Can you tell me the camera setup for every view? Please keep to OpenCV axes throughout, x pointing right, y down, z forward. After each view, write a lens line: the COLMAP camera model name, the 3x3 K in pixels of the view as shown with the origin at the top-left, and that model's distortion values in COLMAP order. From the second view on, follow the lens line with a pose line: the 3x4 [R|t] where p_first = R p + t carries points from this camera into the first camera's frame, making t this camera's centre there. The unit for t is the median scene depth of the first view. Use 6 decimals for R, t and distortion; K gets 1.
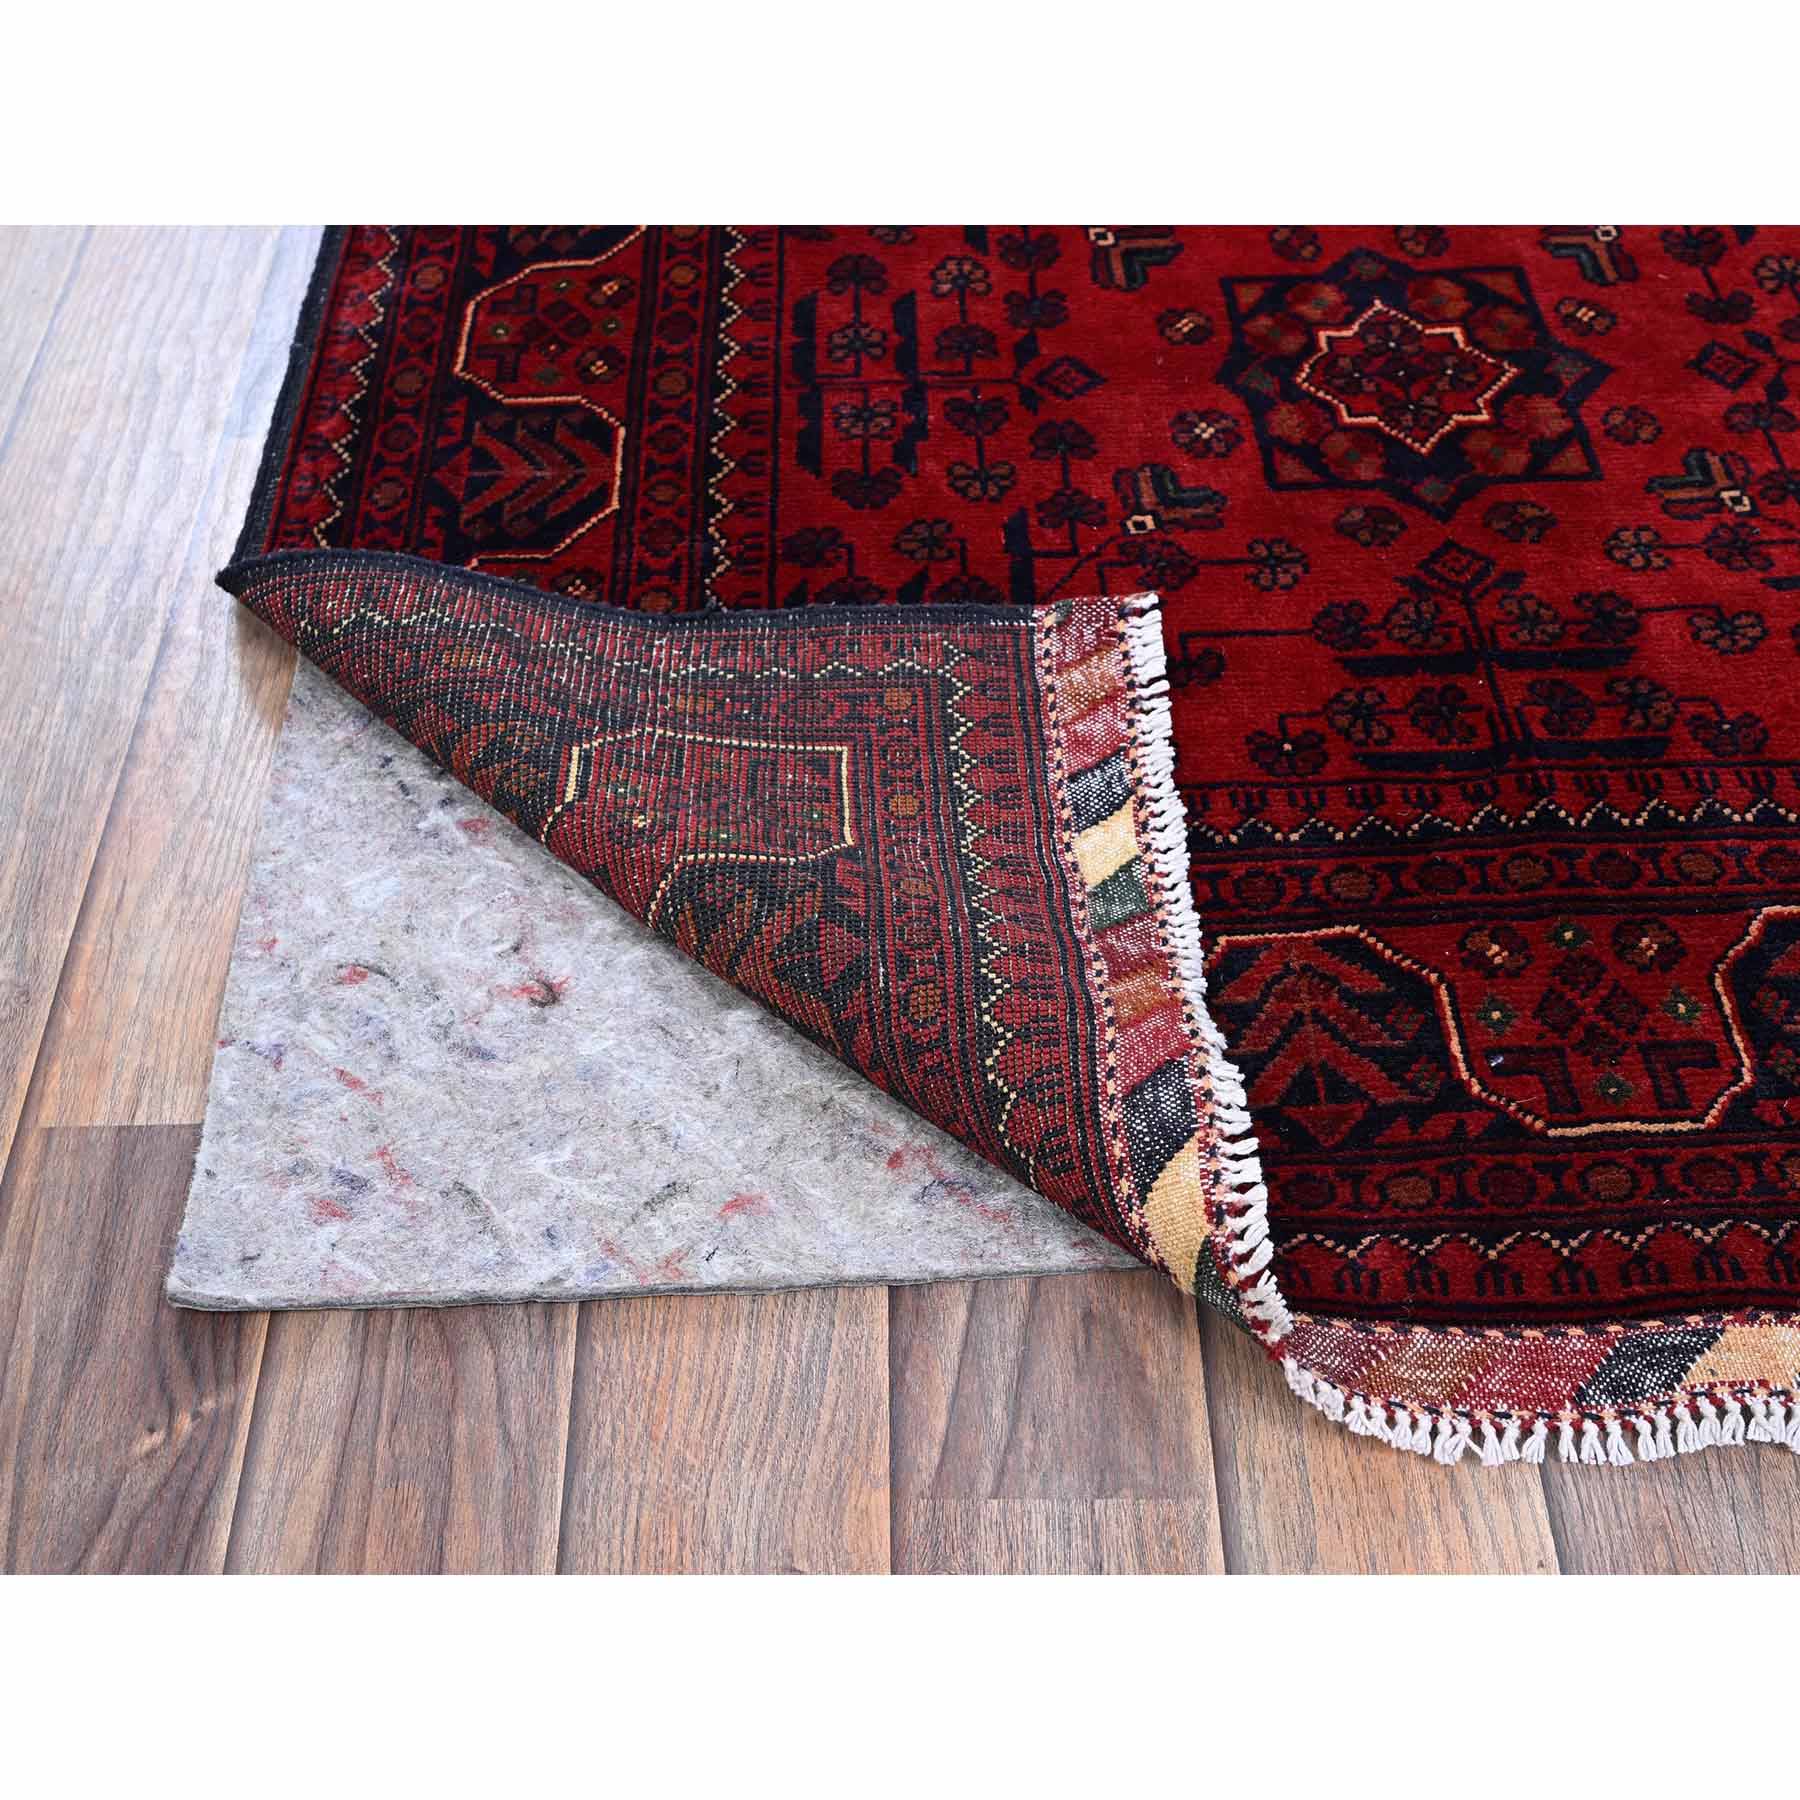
lens RADIAL K [[2102.8, 0, 900.0], [0, 2102.8, 900.0], [0, 0, 1]] dist [-0.006784, -0.005924]
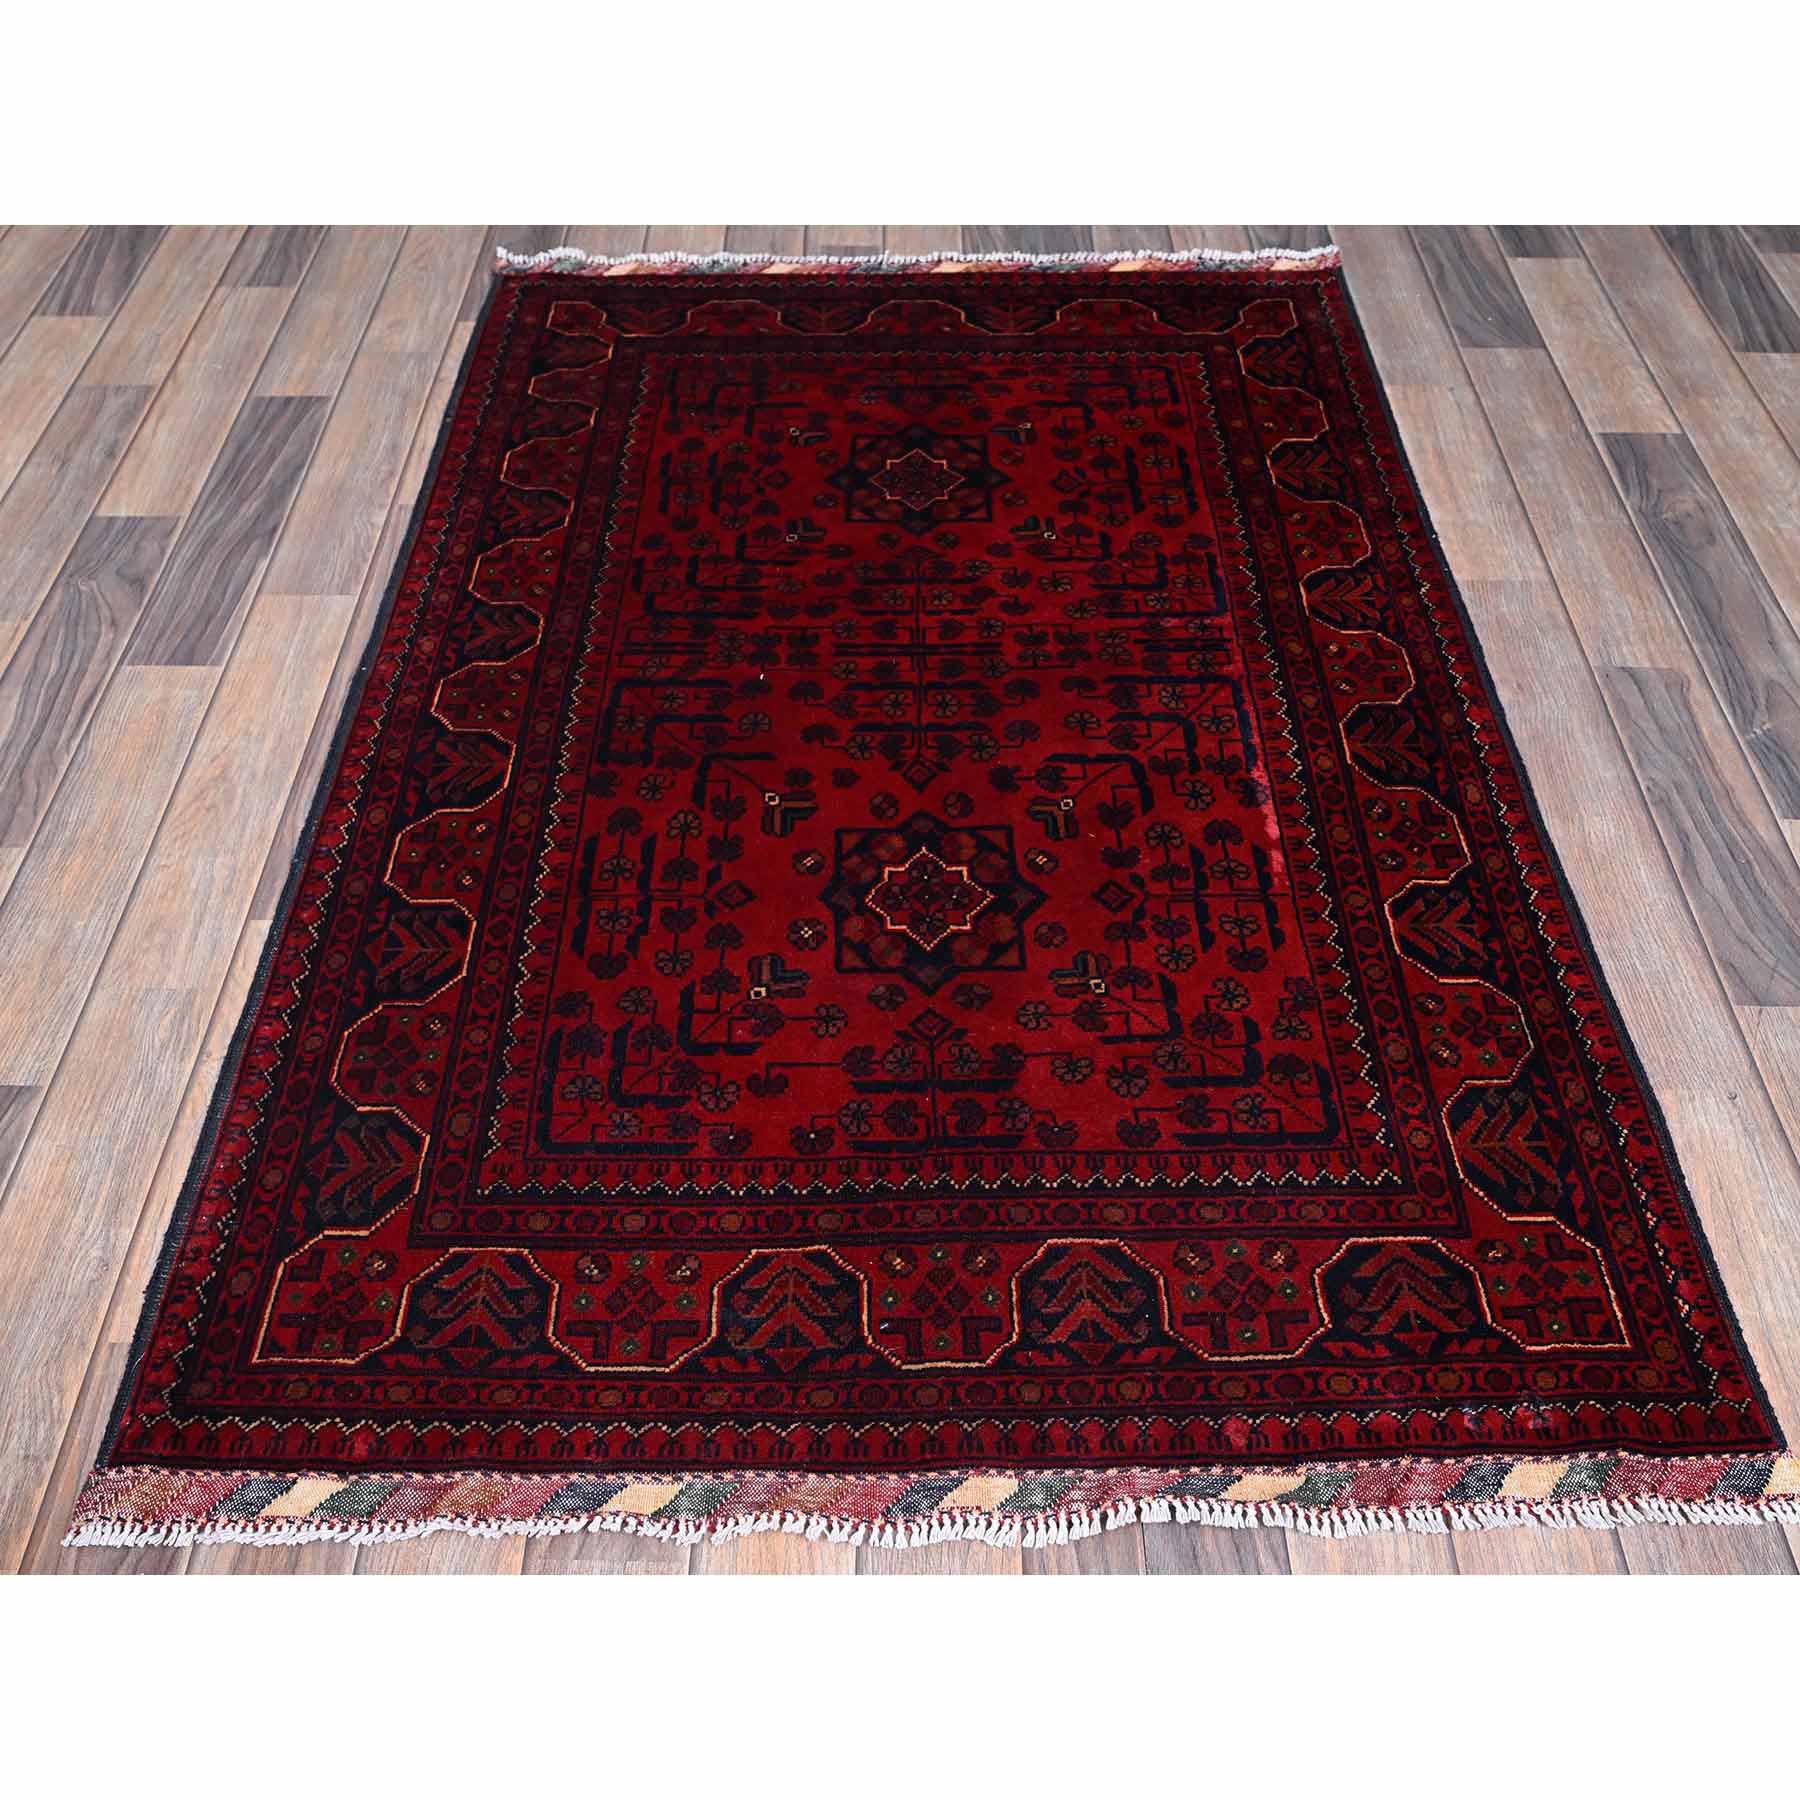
lens RADIAL K [[1703.0, 0, 863.0], [0, 1703.0, 899.3], [0, 0, 1]] dist [-0.010528, 0.008870]
pose [[0.999762, 0.021562, -0.003421, 0.209632], [-0.021786, 0.995496, -0.092269, -0.129577], [0.001416, 0.092322, 0.995728, -0.439320]]
